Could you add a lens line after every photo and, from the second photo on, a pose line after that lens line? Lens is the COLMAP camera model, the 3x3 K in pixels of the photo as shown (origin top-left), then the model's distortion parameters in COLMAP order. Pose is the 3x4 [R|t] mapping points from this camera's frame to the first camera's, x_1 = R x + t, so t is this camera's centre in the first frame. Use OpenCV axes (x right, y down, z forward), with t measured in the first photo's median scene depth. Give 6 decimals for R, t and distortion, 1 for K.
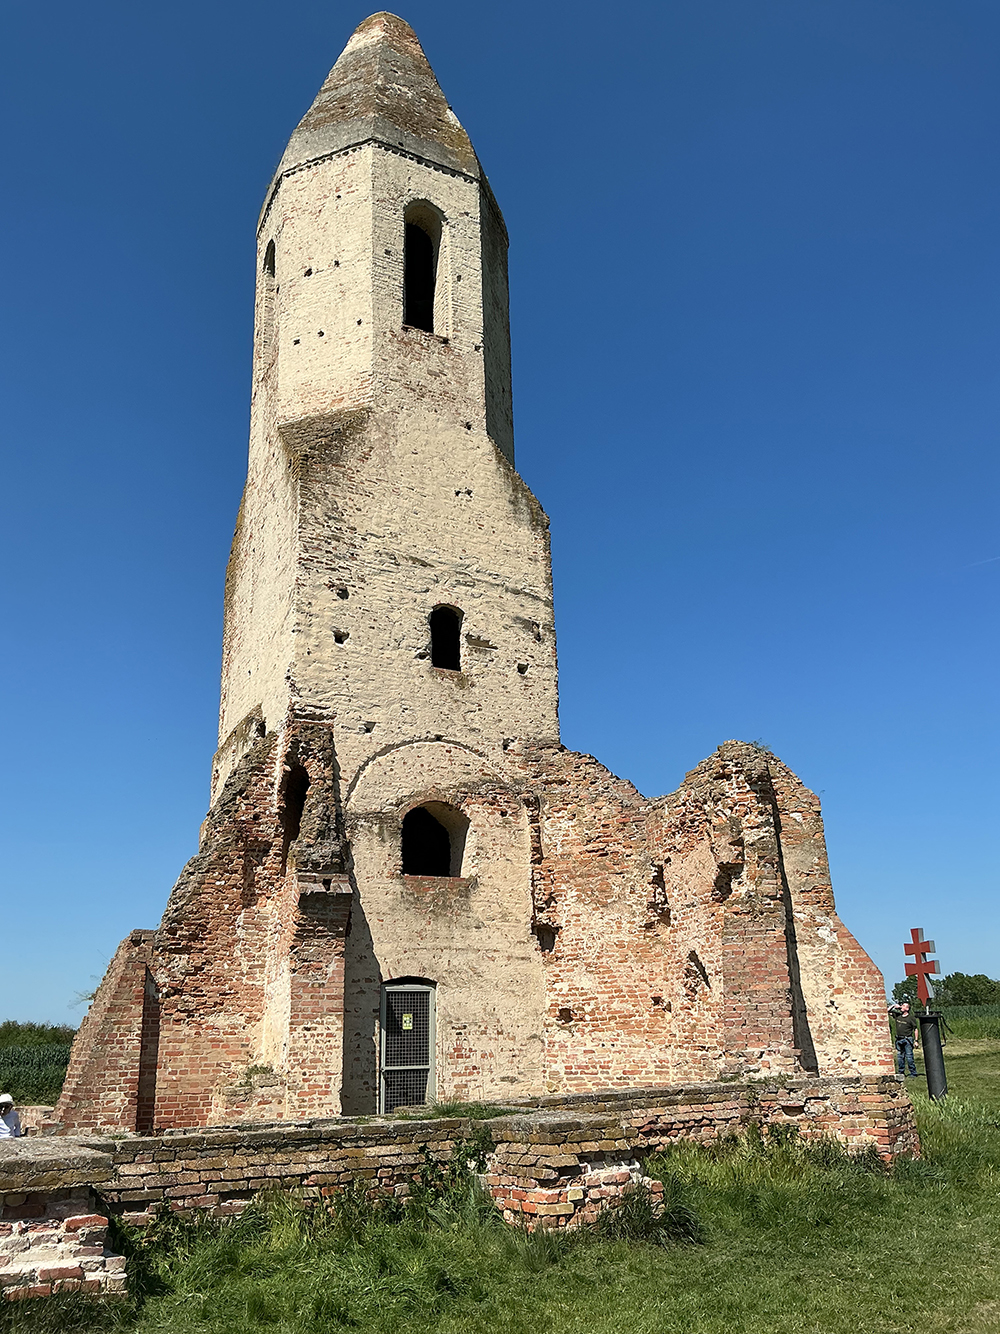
lens RADIAL K [[1098.3, 0, 500.0], [0, 1098.3, 667.0], [0, 0, 1]] dist [0.143681, -0.292843]
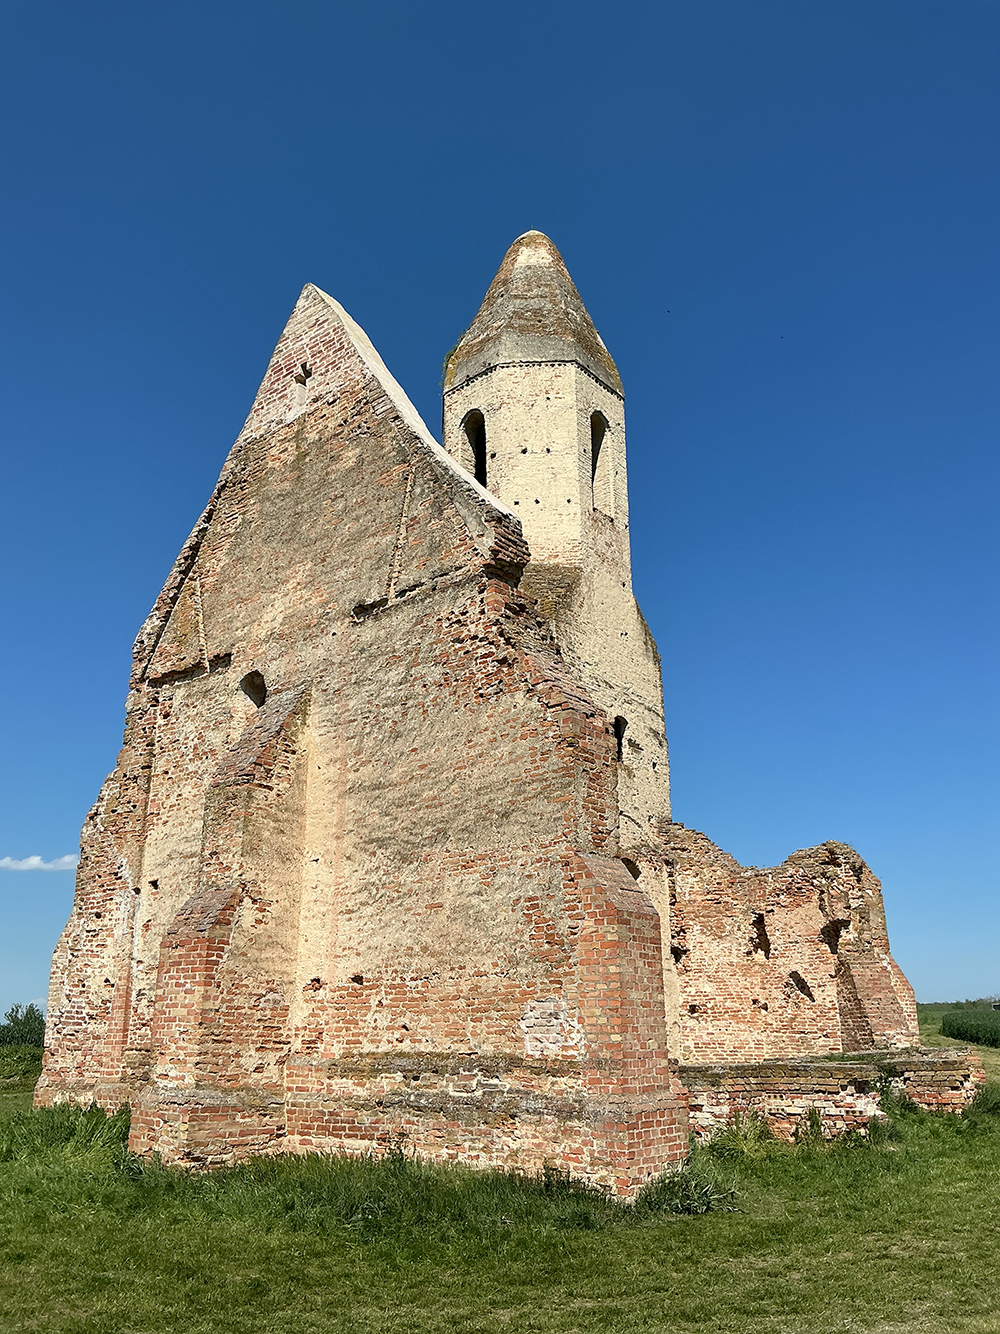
lens RADIAL K [[1098.3, 0, 500.0], [0, 1098.3, 667.0], [0, 0, 1]] dist [0.143681, -0.292843]
pose [[0.928487, 0.137782, 0.344859, -0.736762], [-0.137070, 0.990205, -0.026577, -0.065026], [-0.345142, -0.022593, 0.938278, -0.295341]]
